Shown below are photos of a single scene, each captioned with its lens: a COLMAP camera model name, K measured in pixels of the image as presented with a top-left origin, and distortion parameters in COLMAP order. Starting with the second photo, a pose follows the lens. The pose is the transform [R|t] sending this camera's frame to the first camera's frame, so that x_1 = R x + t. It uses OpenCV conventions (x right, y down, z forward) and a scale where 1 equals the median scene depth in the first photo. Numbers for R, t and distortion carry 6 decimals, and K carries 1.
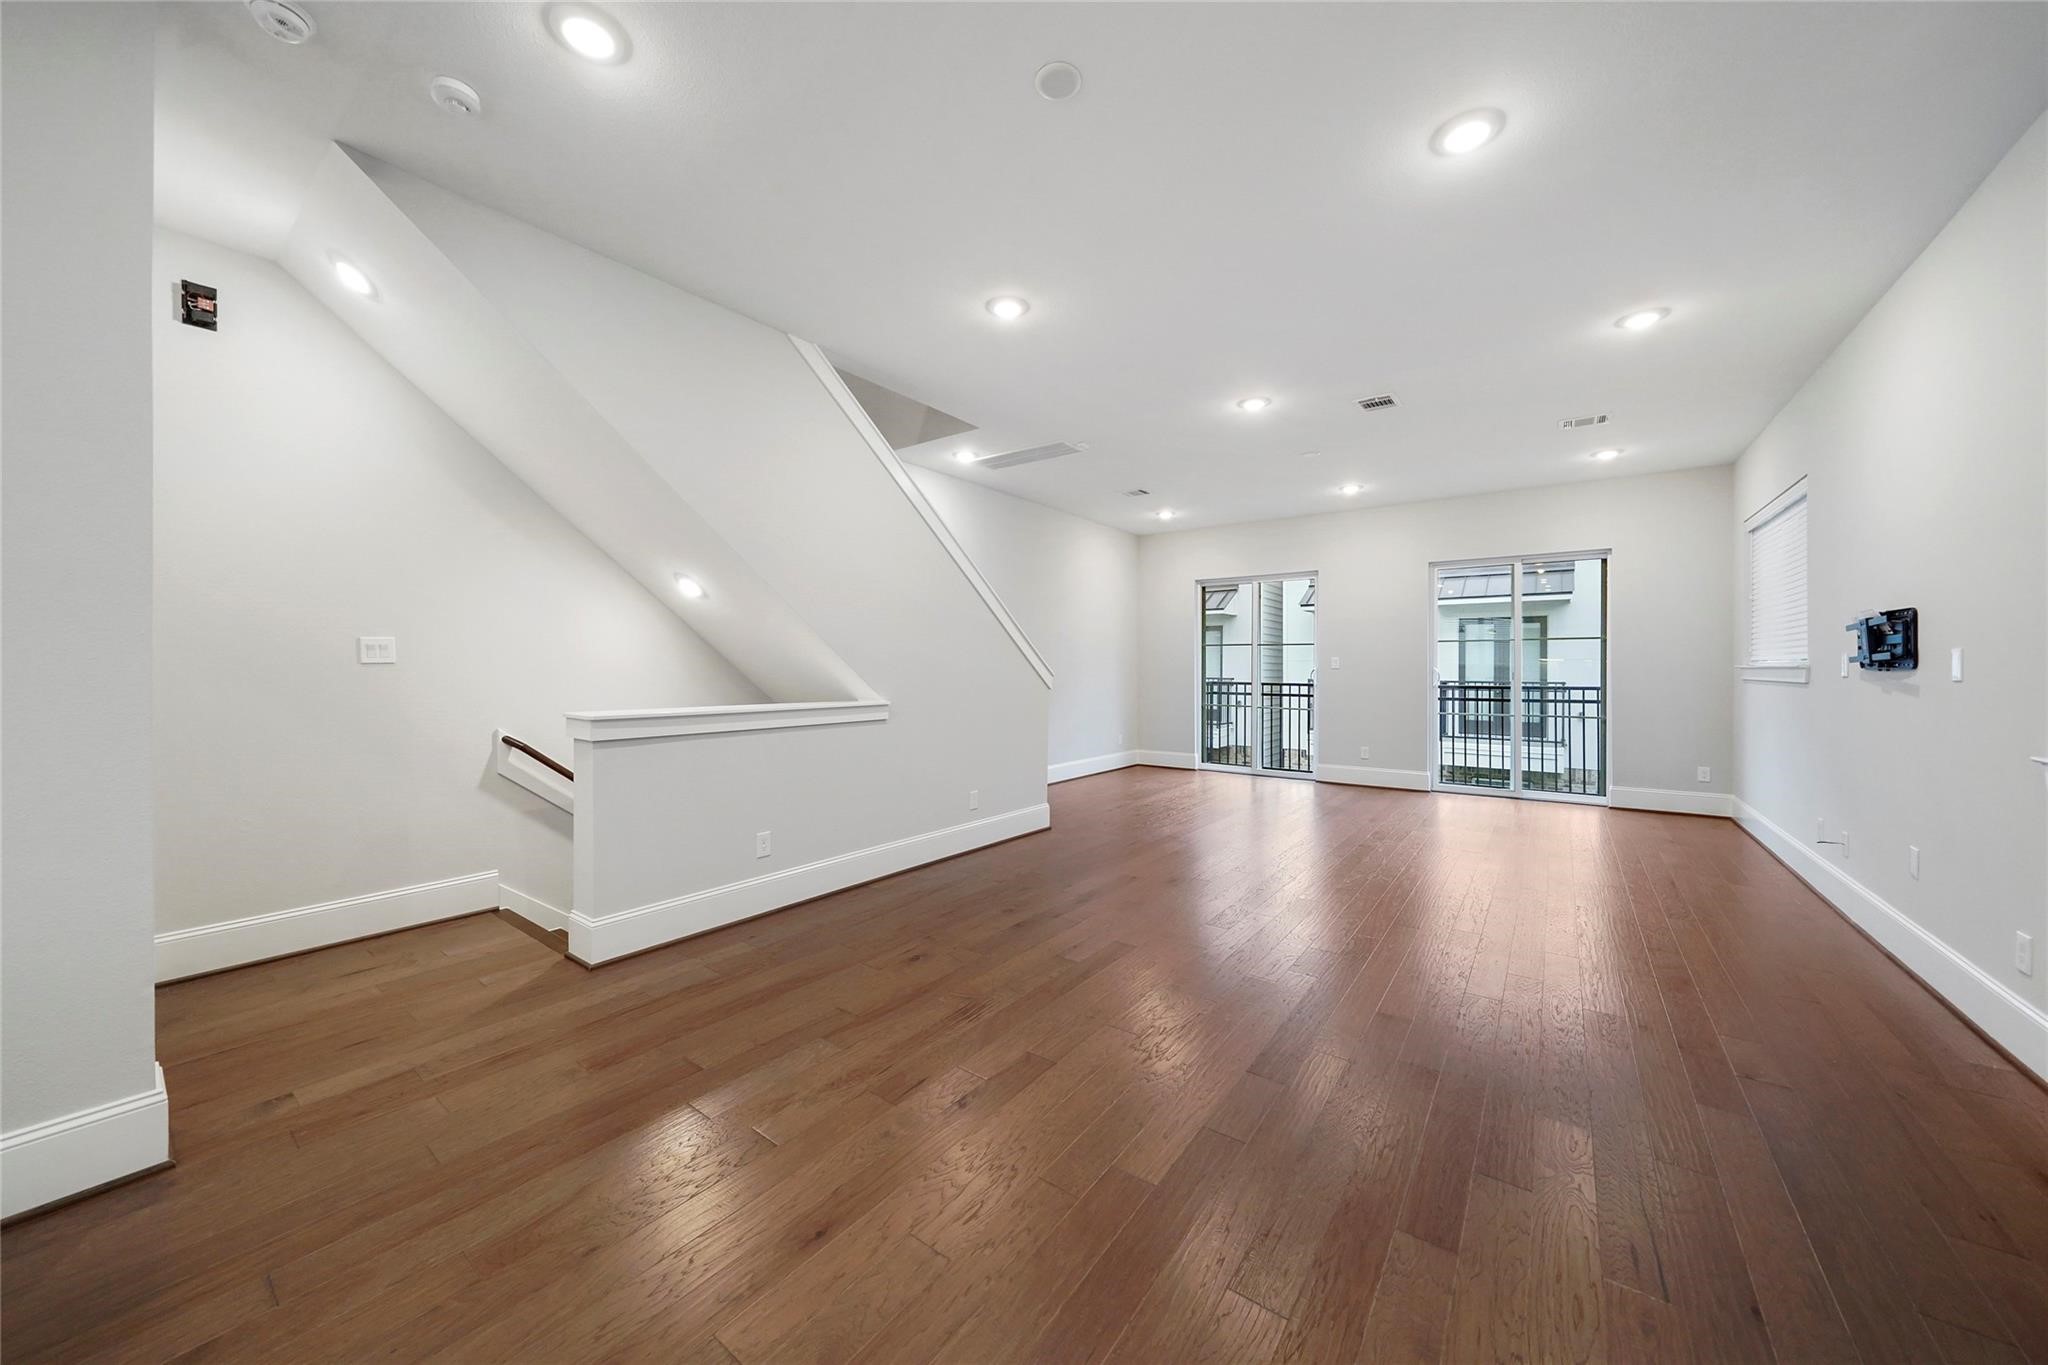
lens RADIAL K [[711.7, 0, 1032.6], [0, 711.7, 668.6], [0, 0, 1]] dist [-0.001826, 0.000658]
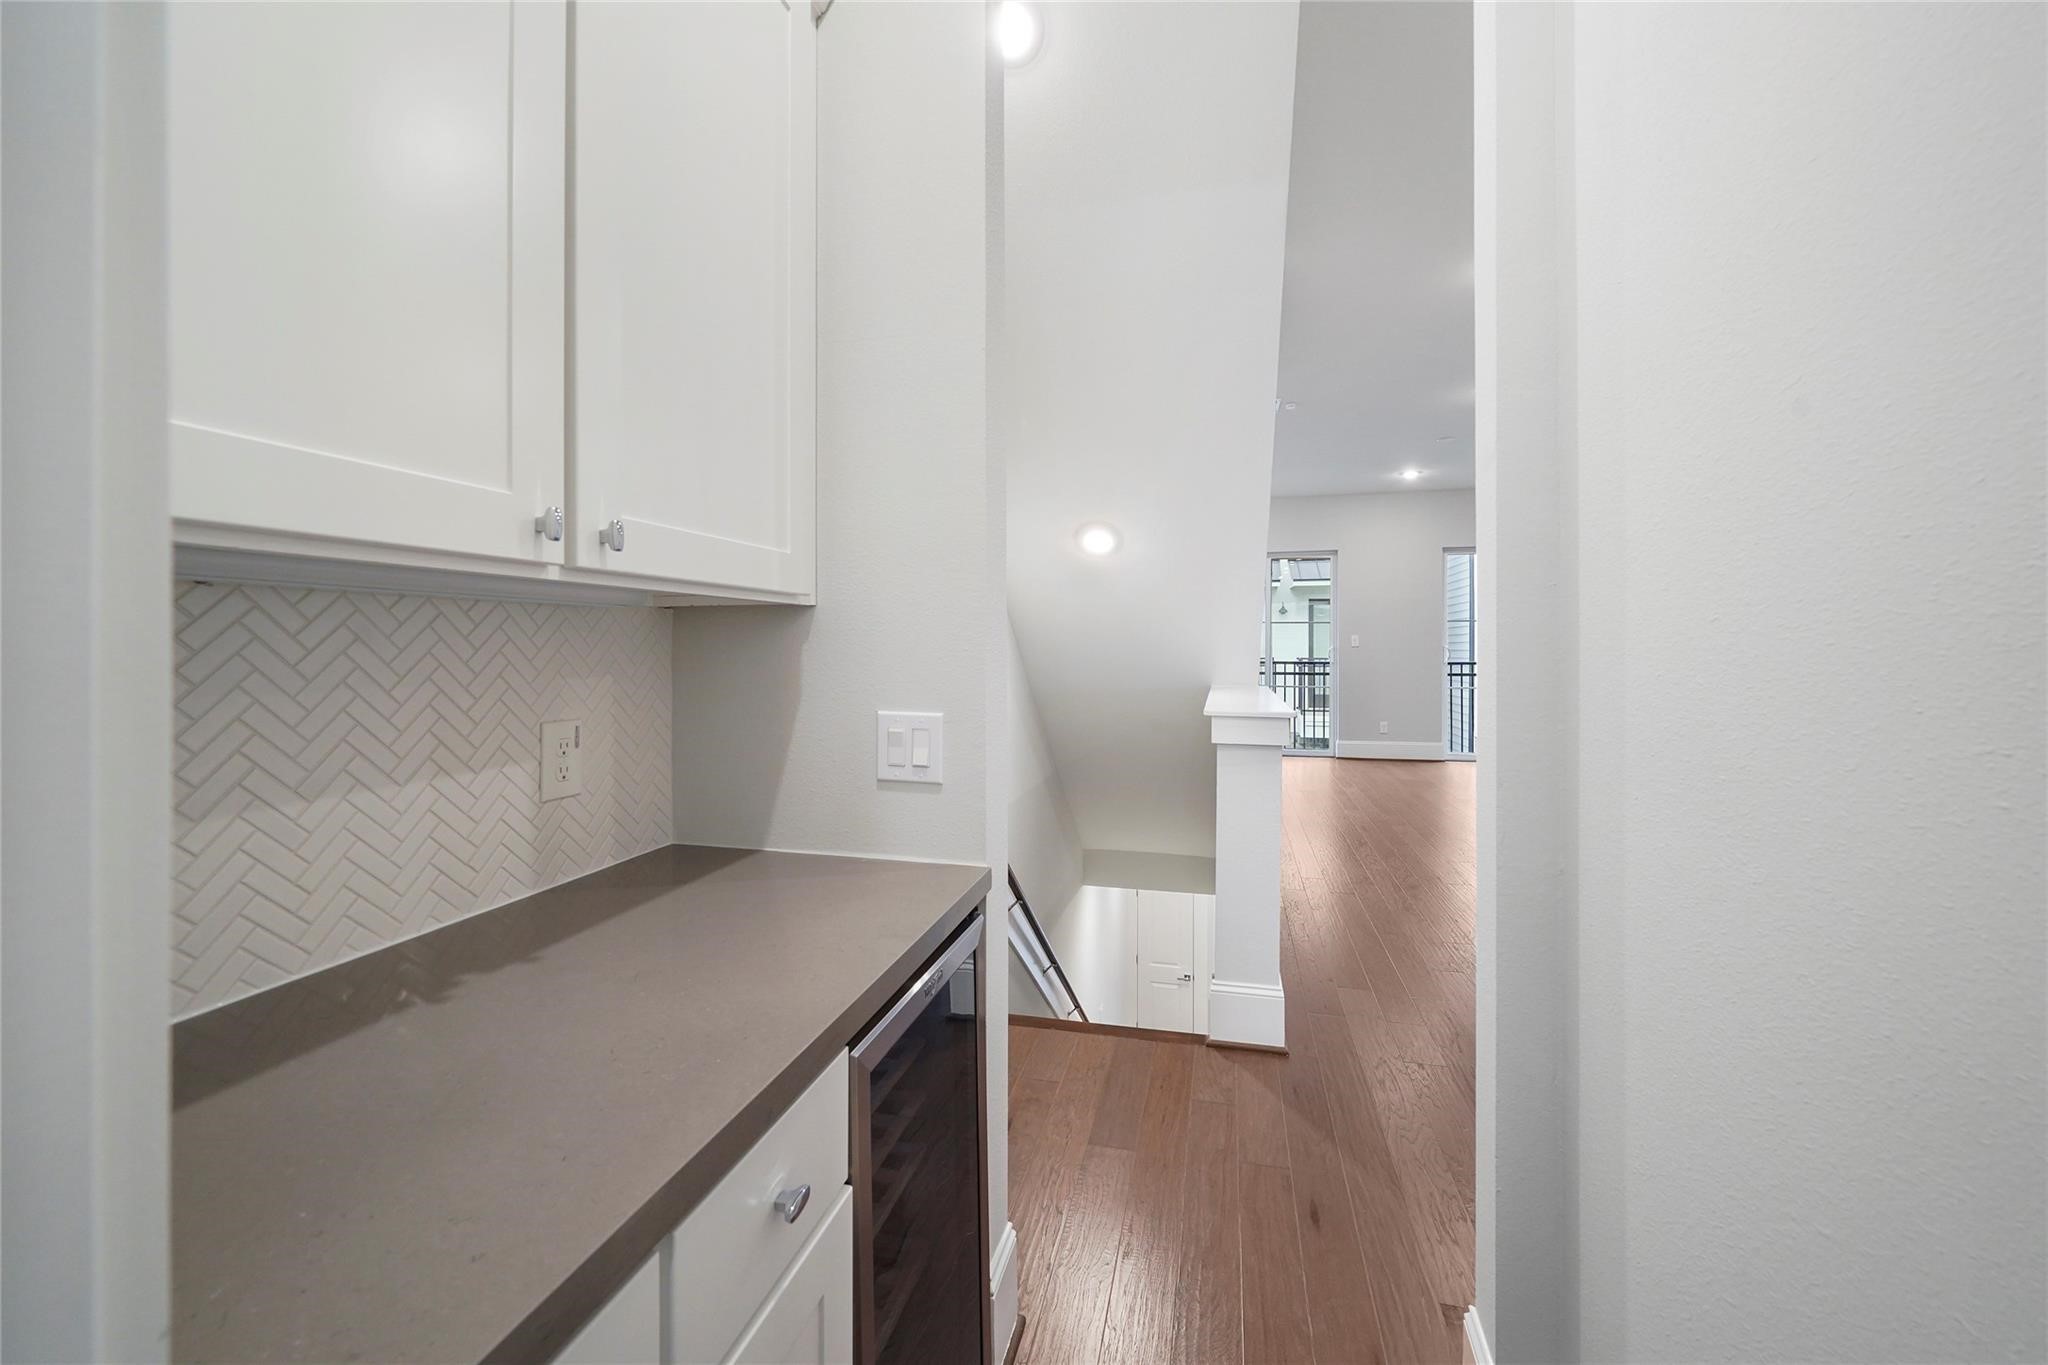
lens RADIAL K [[791.5, 0, 1037.4], [0, 791.5, 653.2], [0, 0, 1]] dist [0.000299, -0.000401]
pose [[0.916872, -0.007891, 0.399104, -0.510491], [0.005178, 0.999956, 0.007876, -0.002672], [-0.399148, -0.005155, 0.916872, 0.157171]]
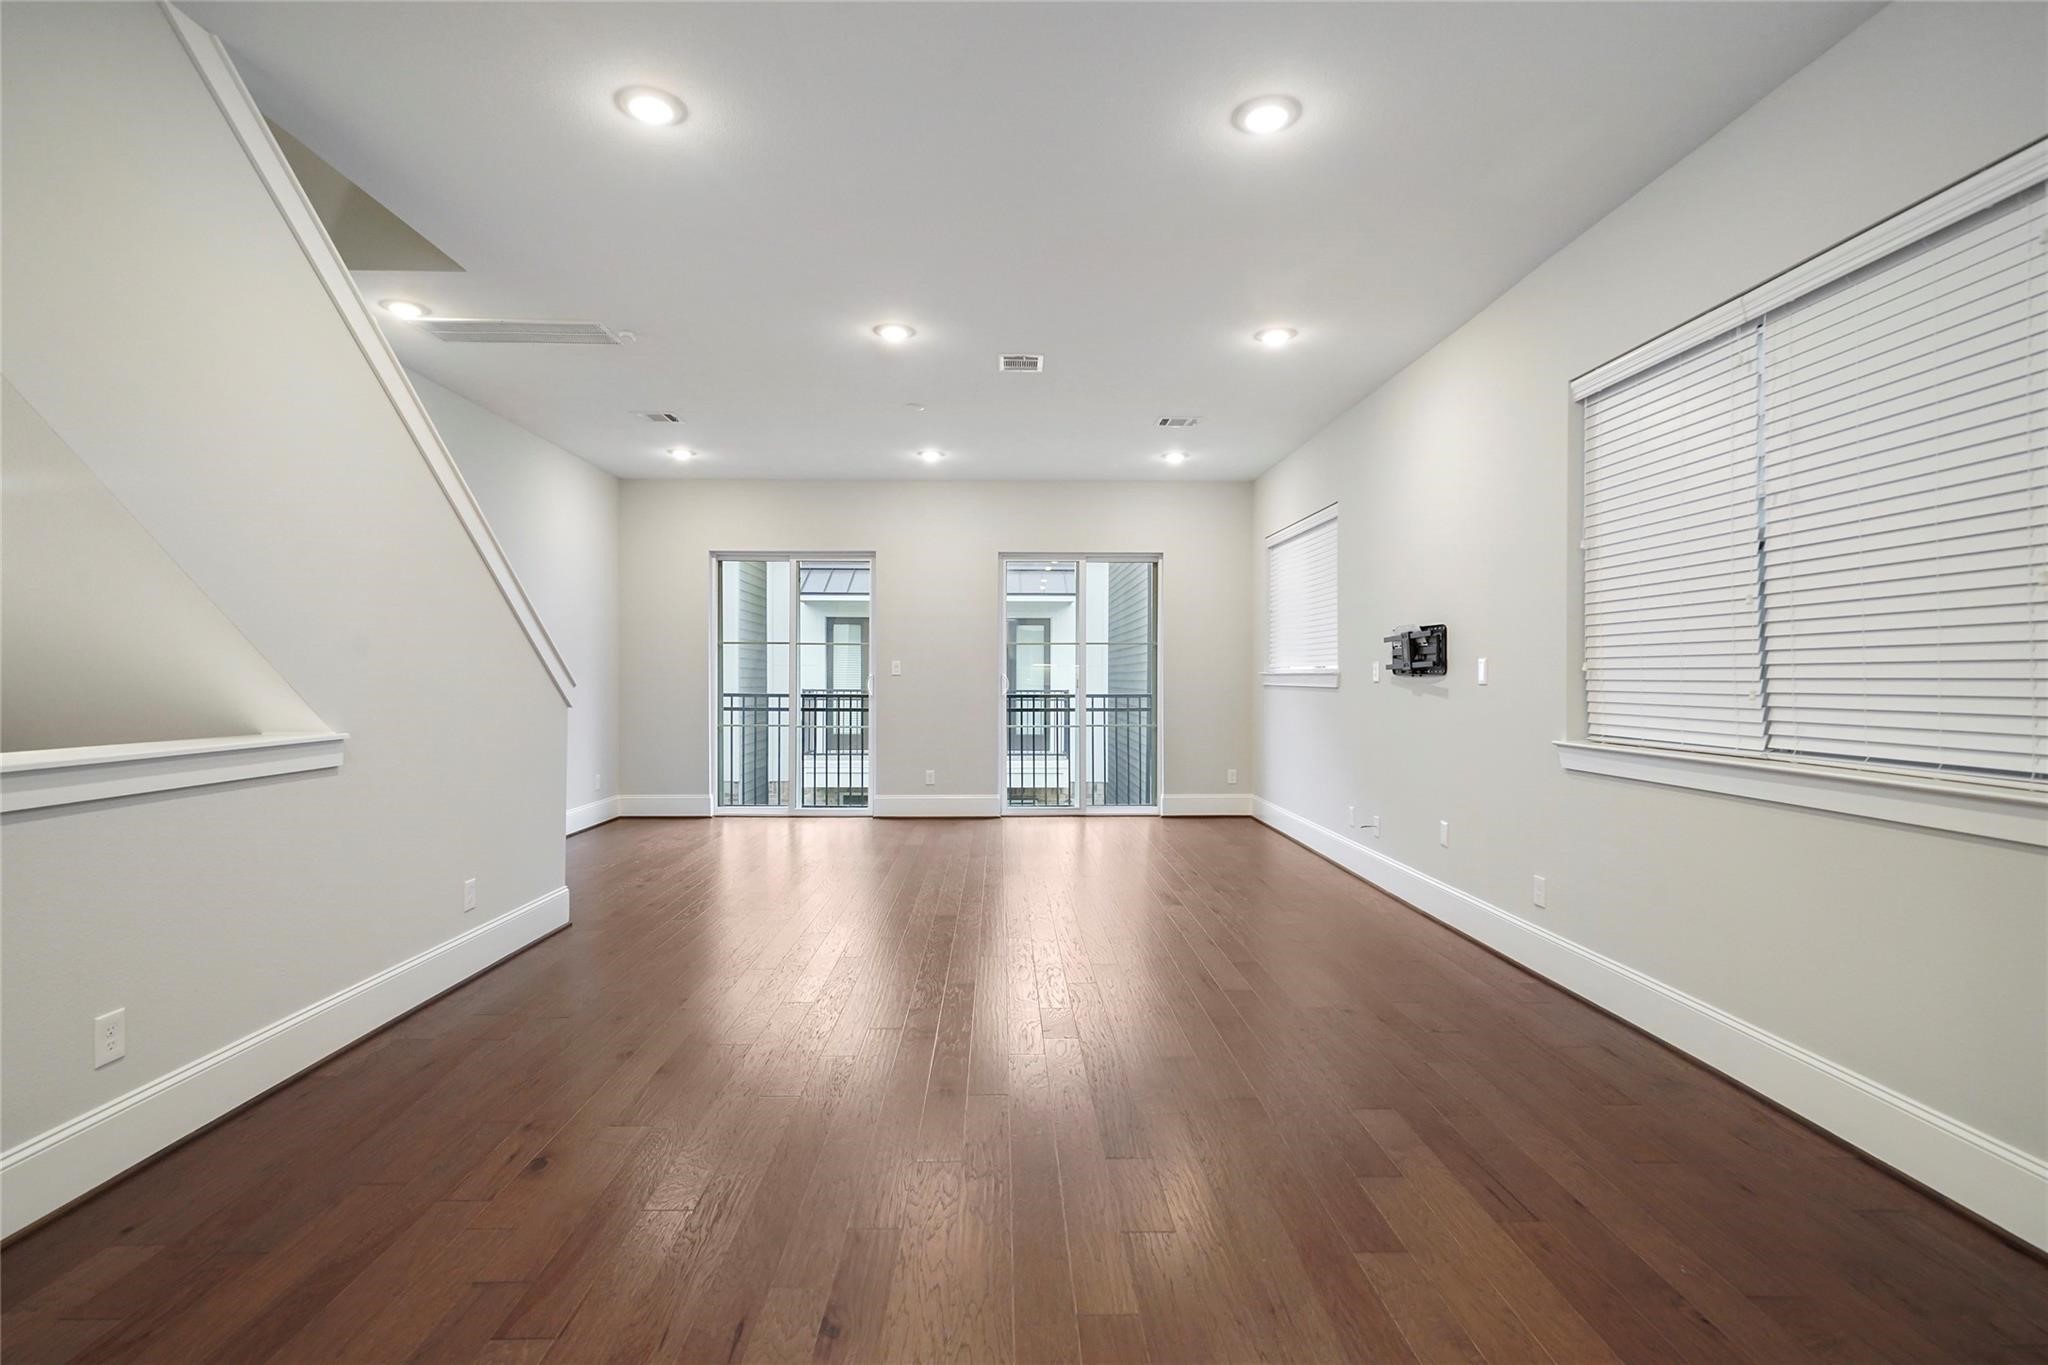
lens RADIAL K [[969.7, 0, 1014.2], [0, 969.7, 684.9], [0, 0, 1]] dist [0.004307, -0.002662]
pose [[0.794915, -0.005879, 0.606693, -0.152195], [0.000122, 0.999955, 0.009530, 0.000688], [-0.606721, -0.007502, 0.794879, 0.054778]]
